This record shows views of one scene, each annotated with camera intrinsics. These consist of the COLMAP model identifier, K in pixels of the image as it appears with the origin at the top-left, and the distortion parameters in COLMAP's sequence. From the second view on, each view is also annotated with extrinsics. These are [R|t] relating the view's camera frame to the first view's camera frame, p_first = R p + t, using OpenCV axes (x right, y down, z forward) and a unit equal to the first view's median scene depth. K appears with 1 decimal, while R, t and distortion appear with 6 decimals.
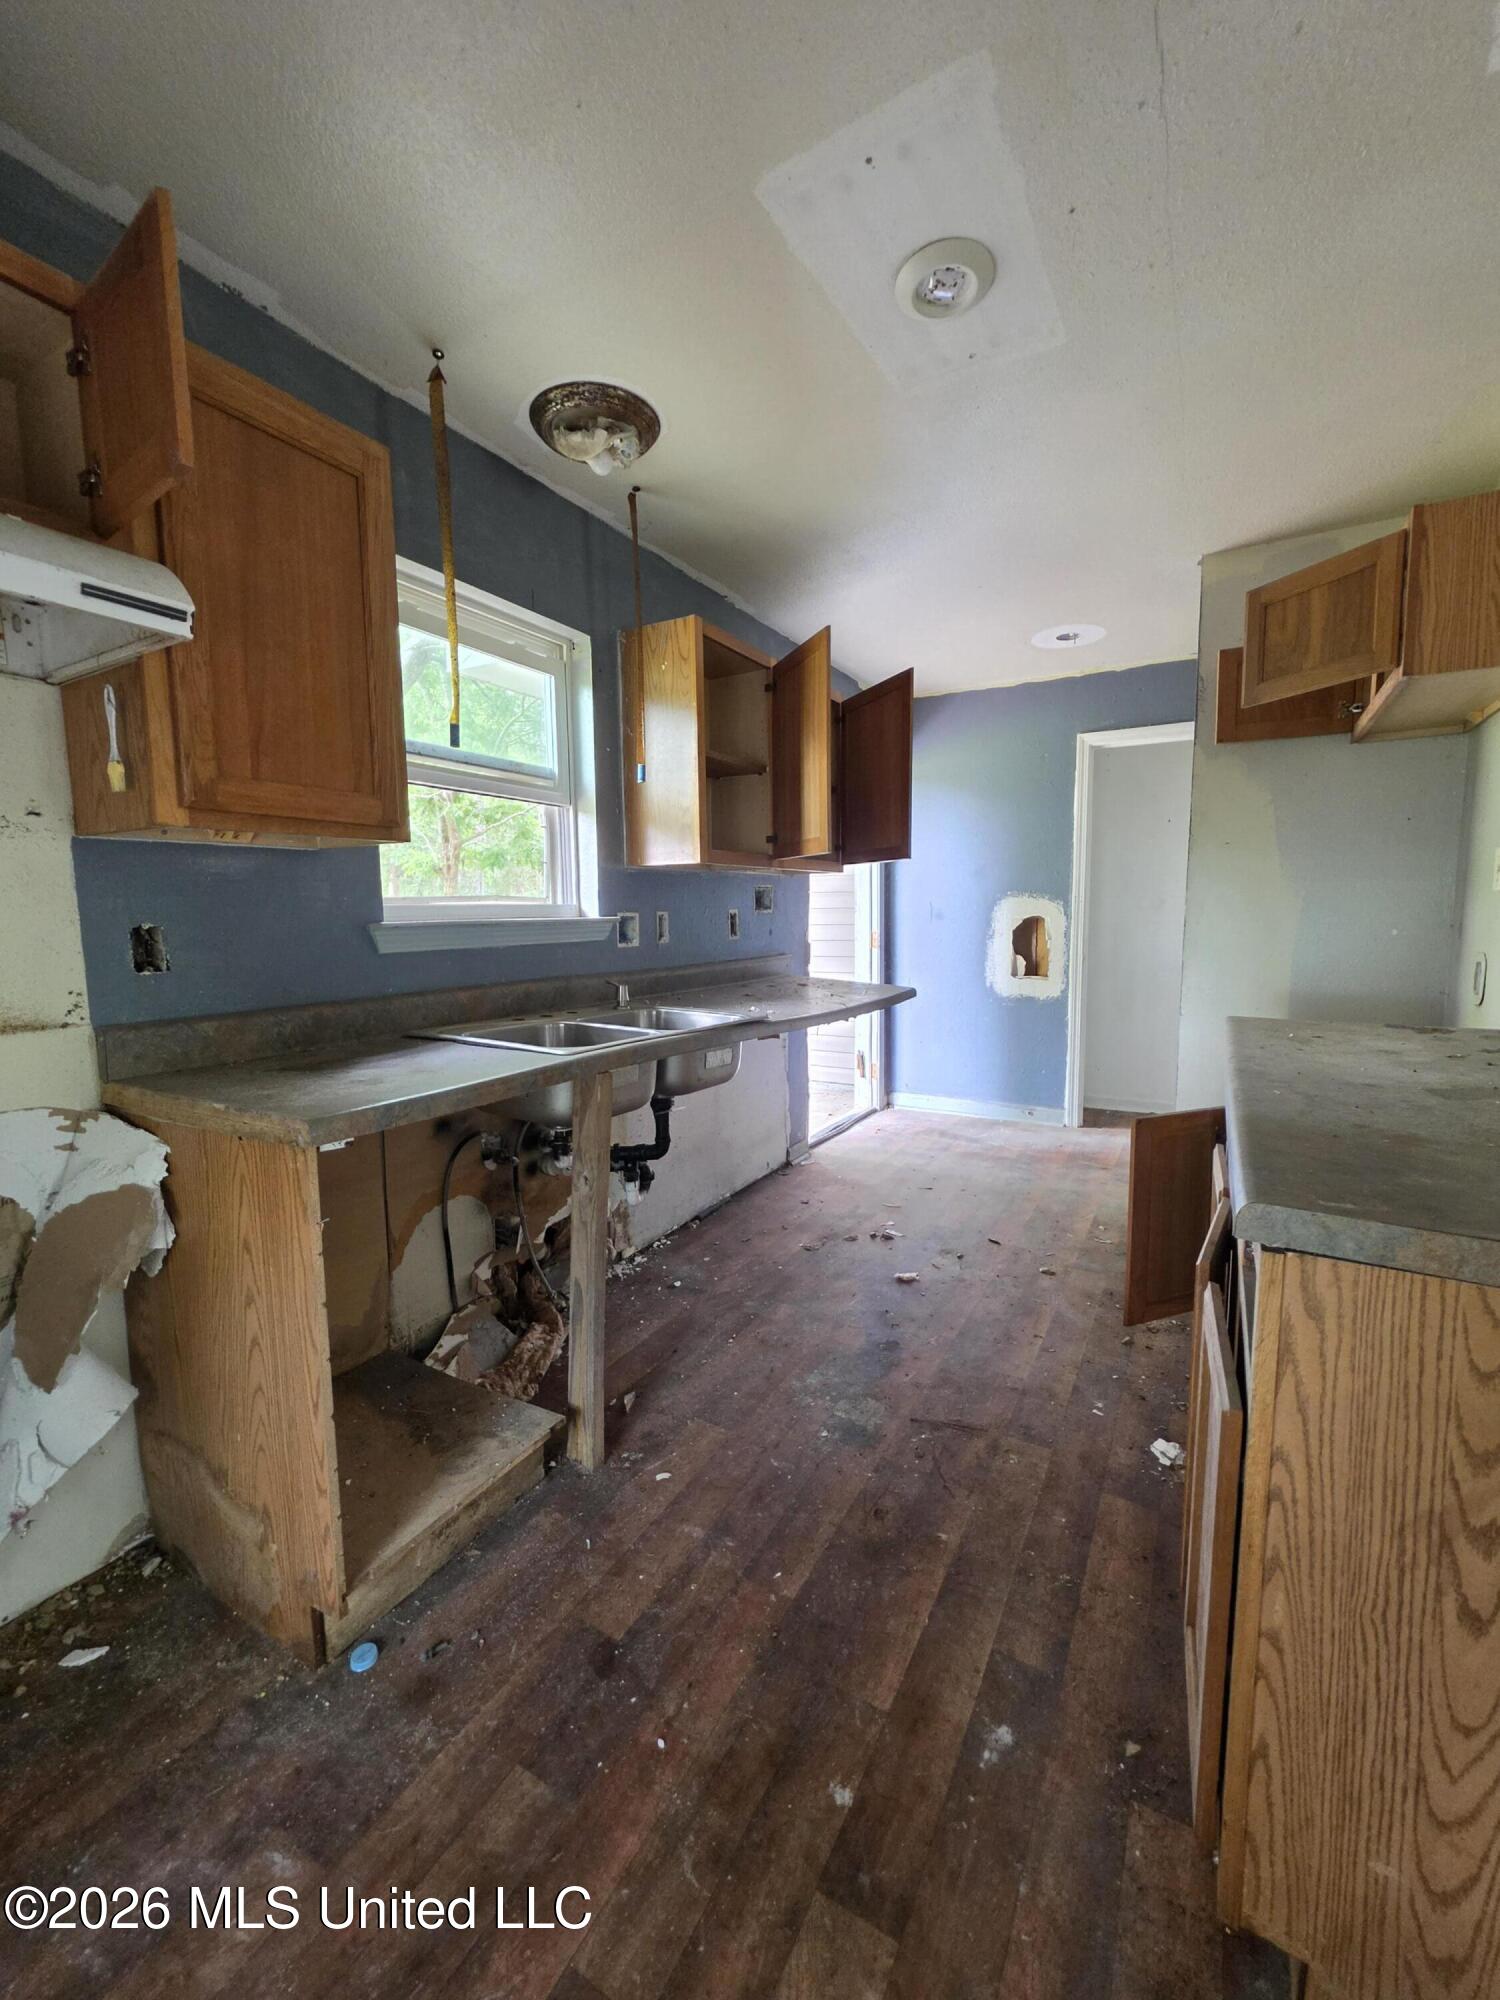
lens RADIAL K [[807.1, 0, 748.5], [0, 807.1, 994.0], [0, 0, 1]] dist [0.000956, -0.000635]
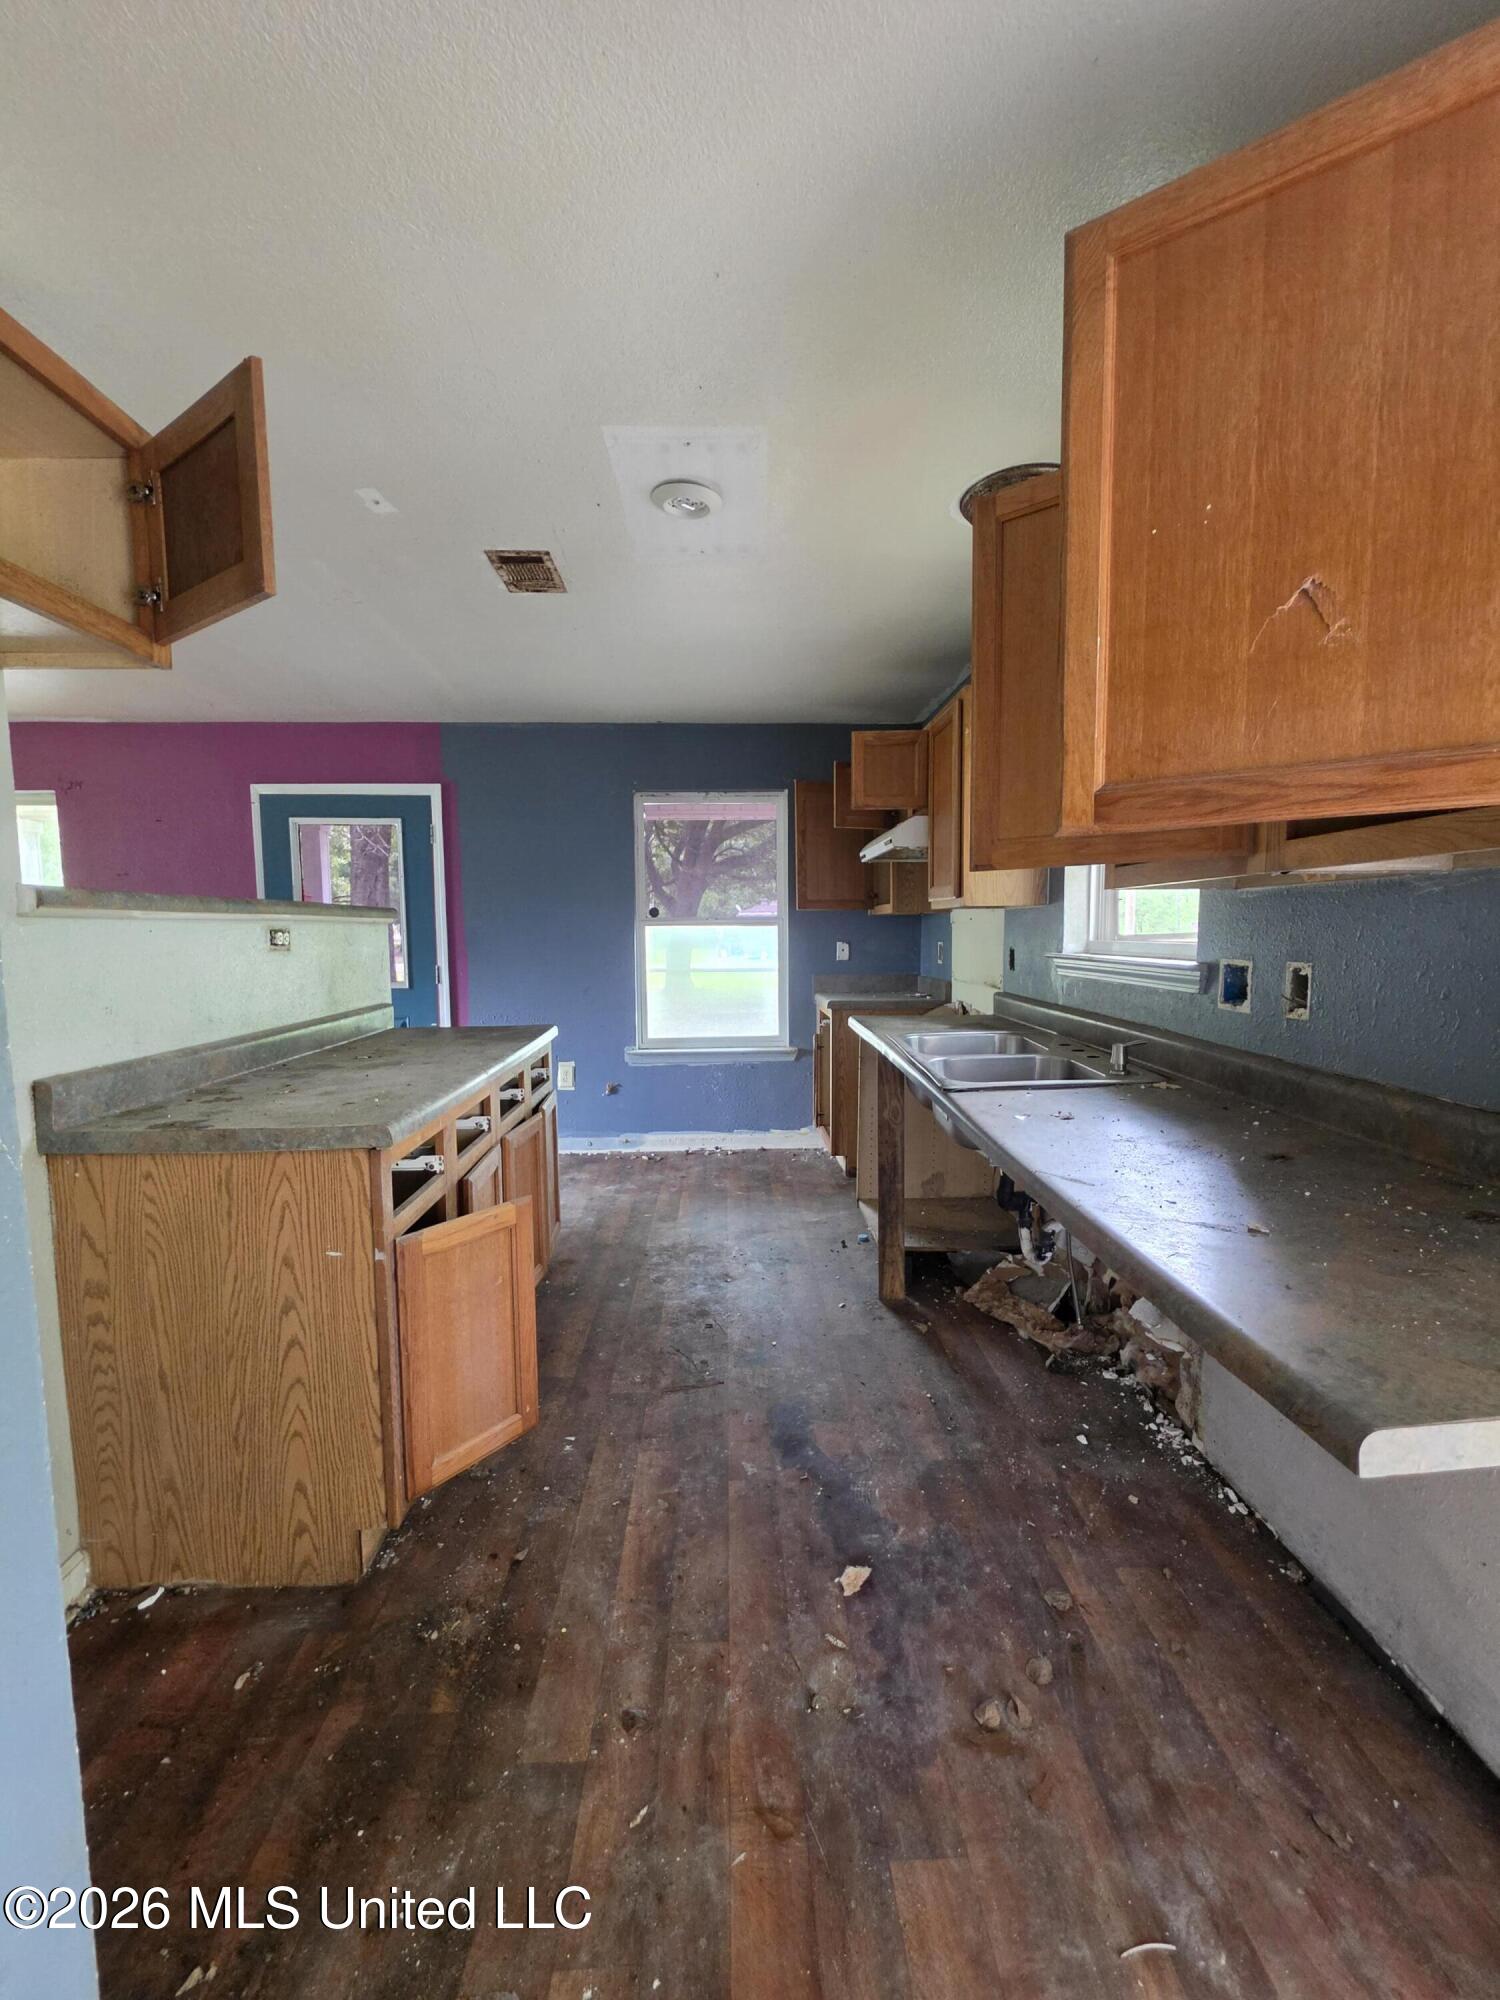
lens RADIAL K [[807.1, 0, 751.0], [0, 807.1, 998.6], [0, 0, 1]] dist [0.000956, -0.000635]
pose [[-0.846205, 0.060625, -0.529397, 0.610919], [-0.037569, 0.984246, 0.172765, -0.189078], [0.531531, 0.166084, -0.830597, 1.537468]]
